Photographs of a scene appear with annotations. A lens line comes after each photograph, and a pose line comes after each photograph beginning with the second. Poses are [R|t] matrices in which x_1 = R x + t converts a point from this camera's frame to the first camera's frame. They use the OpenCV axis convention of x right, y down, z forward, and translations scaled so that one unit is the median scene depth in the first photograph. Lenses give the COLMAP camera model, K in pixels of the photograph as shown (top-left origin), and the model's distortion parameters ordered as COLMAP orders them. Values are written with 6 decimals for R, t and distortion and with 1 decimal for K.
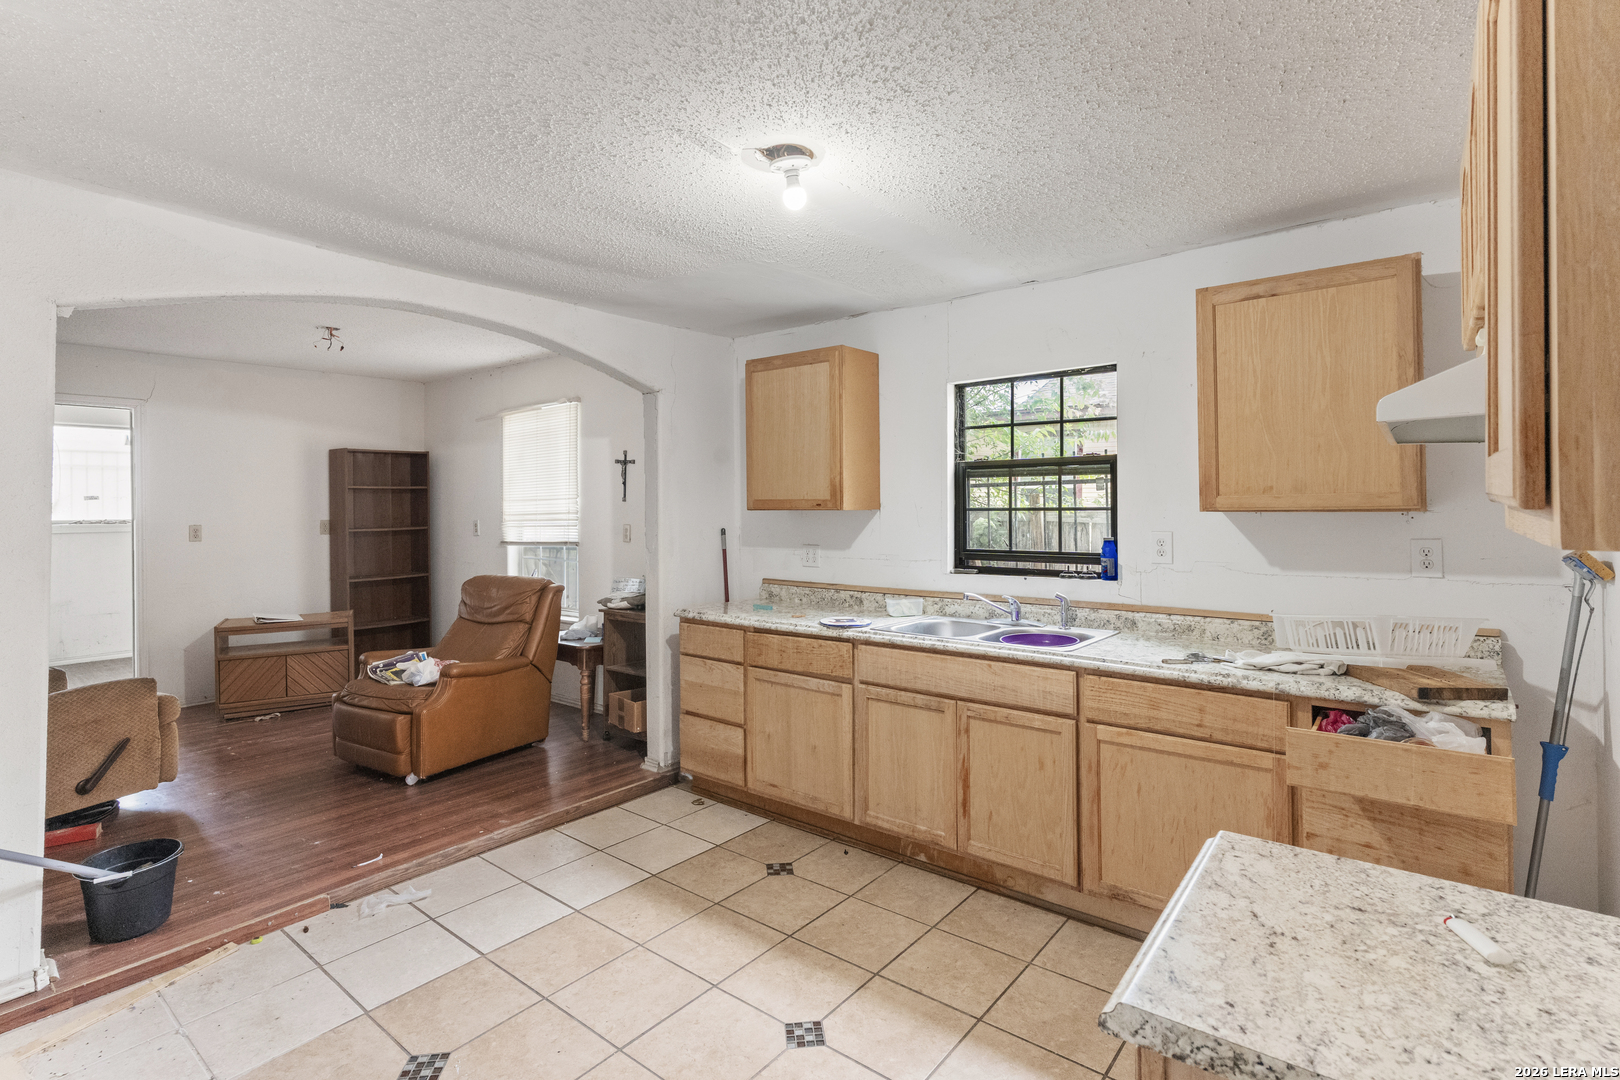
lens RADIAL K [[780.9, 0, 823.3], [0, 780.9, 501.8], [0, 0, 1]] dist [-0.001811, -0.000895]
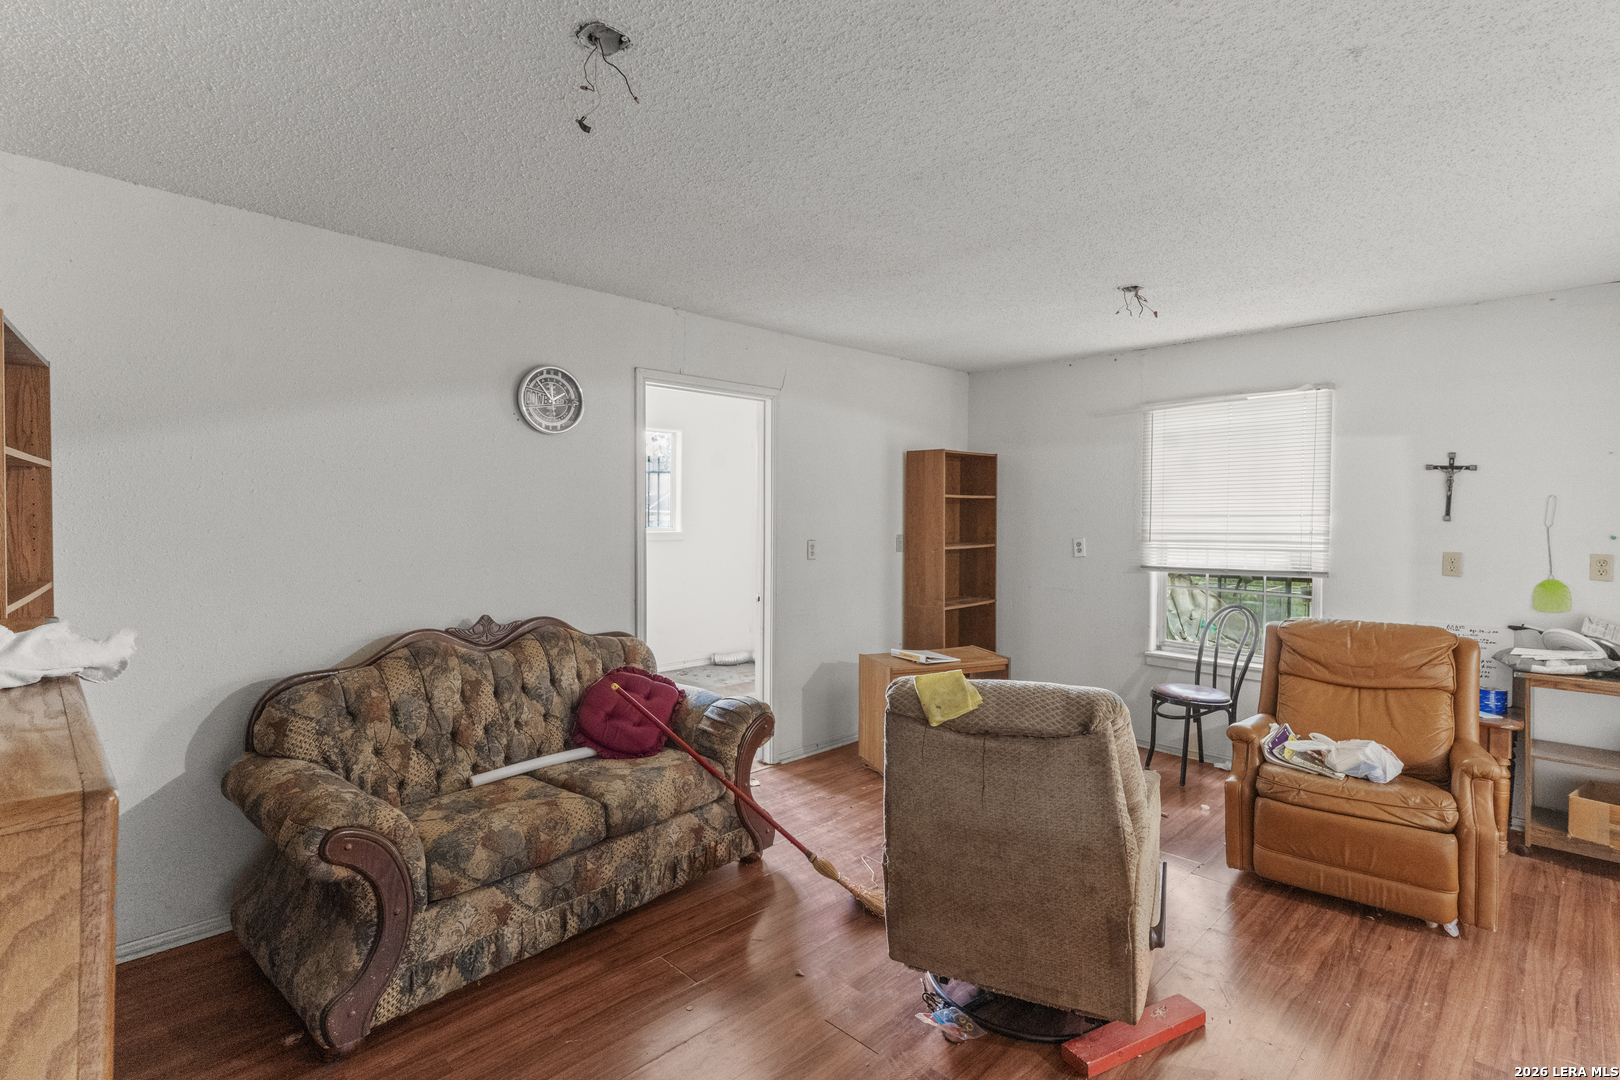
lens RADIAL K [[780.9, 0, 805.5], [0, 780.9, 510.7], [0, 0, 1]] dist [-0.001811, -0.000895]
pose [[0.993006, 0.013641, -0.117270, -0.705724], [-0.013261, 0.999904, 0.004021, -0.004985], [0.117314, -0.002438, 0.993092, 0.174387]]
